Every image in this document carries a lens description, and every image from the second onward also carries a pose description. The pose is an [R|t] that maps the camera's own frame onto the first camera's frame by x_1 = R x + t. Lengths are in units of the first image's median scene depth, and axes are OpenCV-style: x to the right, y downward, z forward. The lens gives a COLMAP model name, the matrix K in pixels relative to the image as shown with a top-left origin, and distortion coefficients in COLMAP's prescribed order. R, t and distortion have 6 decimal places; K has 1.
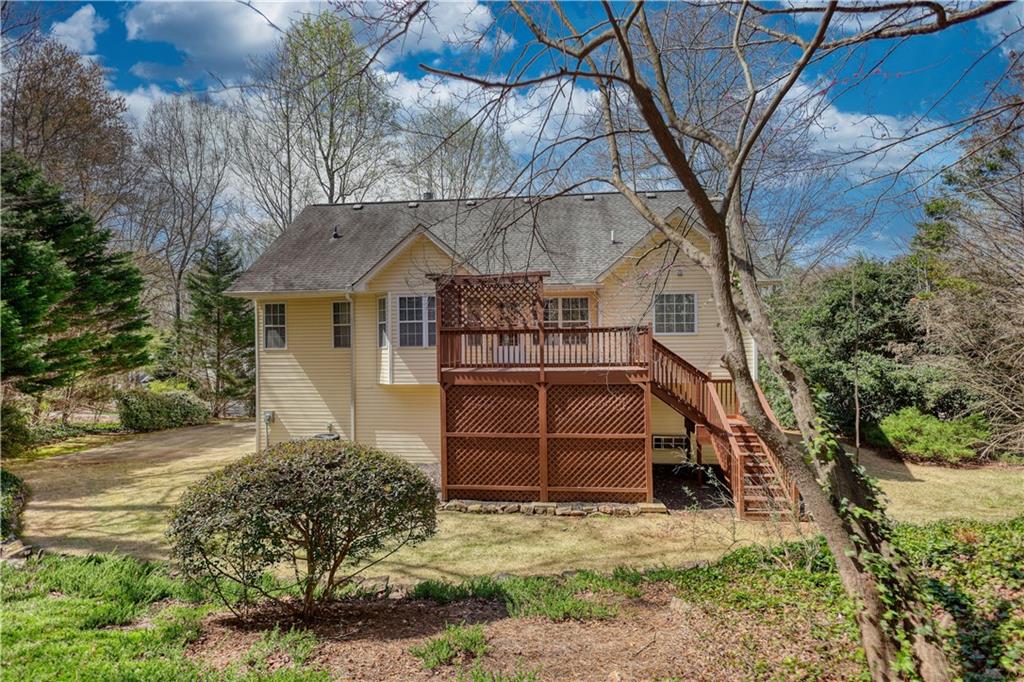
lens RADIAL K [[479.1, 0, 513.1], [0, 479.1, 339.1], [0, 0, 1]] dist [0.000913, -0.000376]
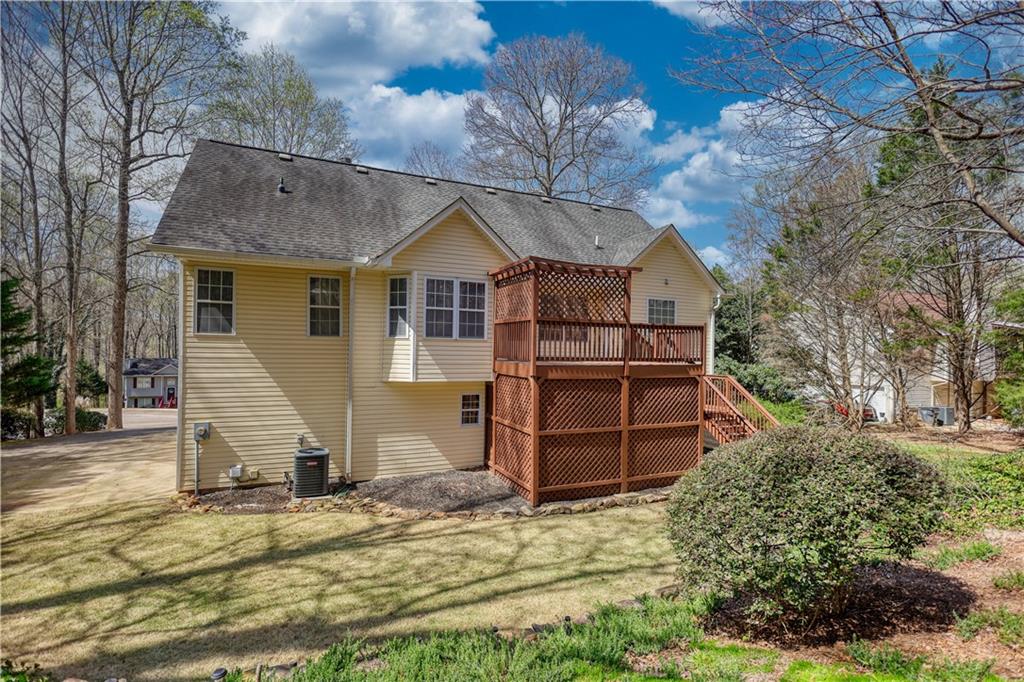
lens RADIAL K [[479.1, 0, 516.7], [0, 479.1, 345.4], [0, 0, 1]] dist [0.000913, -0.000376]
pose [[0.863634, 0.028988, 0.503285, -0.596284], [-0.030277, 0.999526, -0.005615, 0.034759], [-0.503209, -0.010388, 0.864102, 0.213981]]
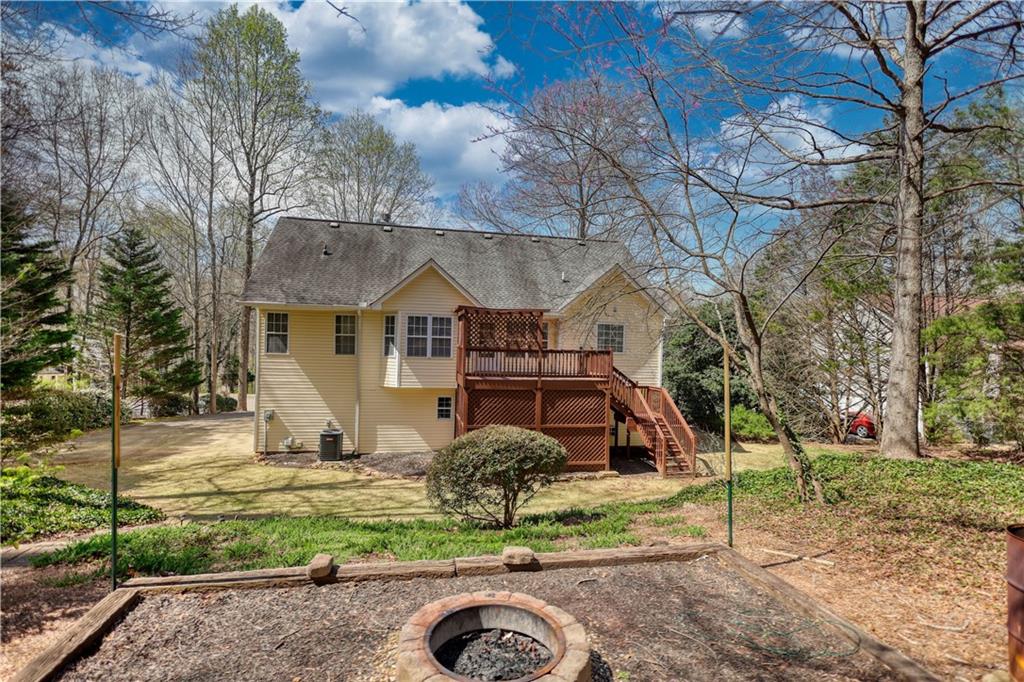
lens RADIAL K [[479.1, 0, 511.1], [0, 479.1, 339.6], [0, 0, 1]] dist [0.000913, -0.000376]
pose [[0.954353, 0.037597, 0.296305, -0.395067], [-0.039291, 0.999228, -0.000238, -0.042481], [-0.296085, -0.011415, 0.955093, -0.275842]]
